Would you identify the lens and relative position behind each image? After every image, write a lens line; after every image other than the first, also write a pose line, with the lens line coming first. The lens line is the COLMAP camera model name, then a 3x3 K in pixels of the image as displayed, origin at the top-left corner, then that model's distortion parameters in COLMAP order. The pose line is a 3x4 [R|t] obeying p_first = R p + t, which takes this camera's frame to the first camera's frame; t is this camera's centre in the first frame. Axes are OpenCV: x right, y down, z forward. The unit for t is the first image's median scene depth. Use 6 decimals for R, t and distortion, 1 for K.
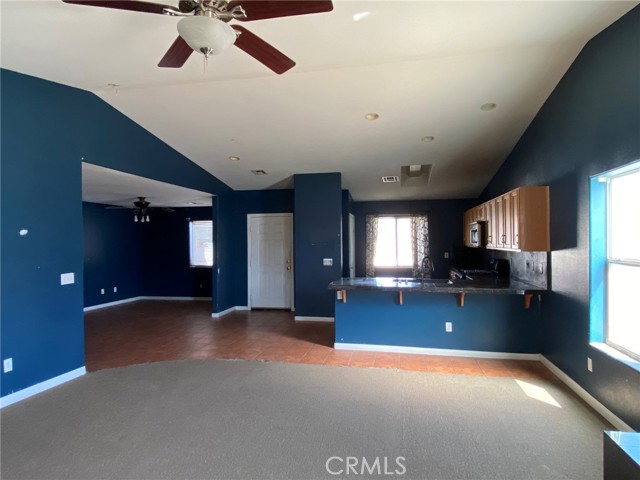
lens RADIAL K [[379.5, 0, 320.9], [0, 379.5, 241.1], [0, 0, 1]] dist [0.040183, -0.002174]
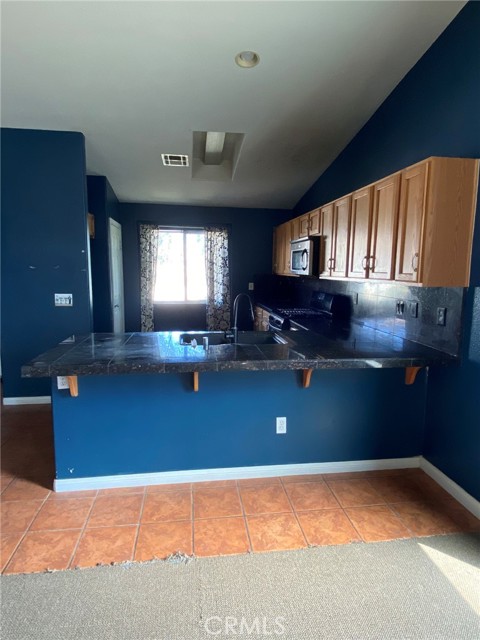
lens RADIAL K [[379.5, 0, 241.3], [0, 379.5, 322.7], [0, 0, 1]] dist [0.040183, -0.002174]
pose [[0.941477, -0.030334, 0.335710, 0.073086], [-0.018383, 0.989840, 0.140994, 0.003964], [-0.336576, -0.138914, 0.931354, 0.377163]]
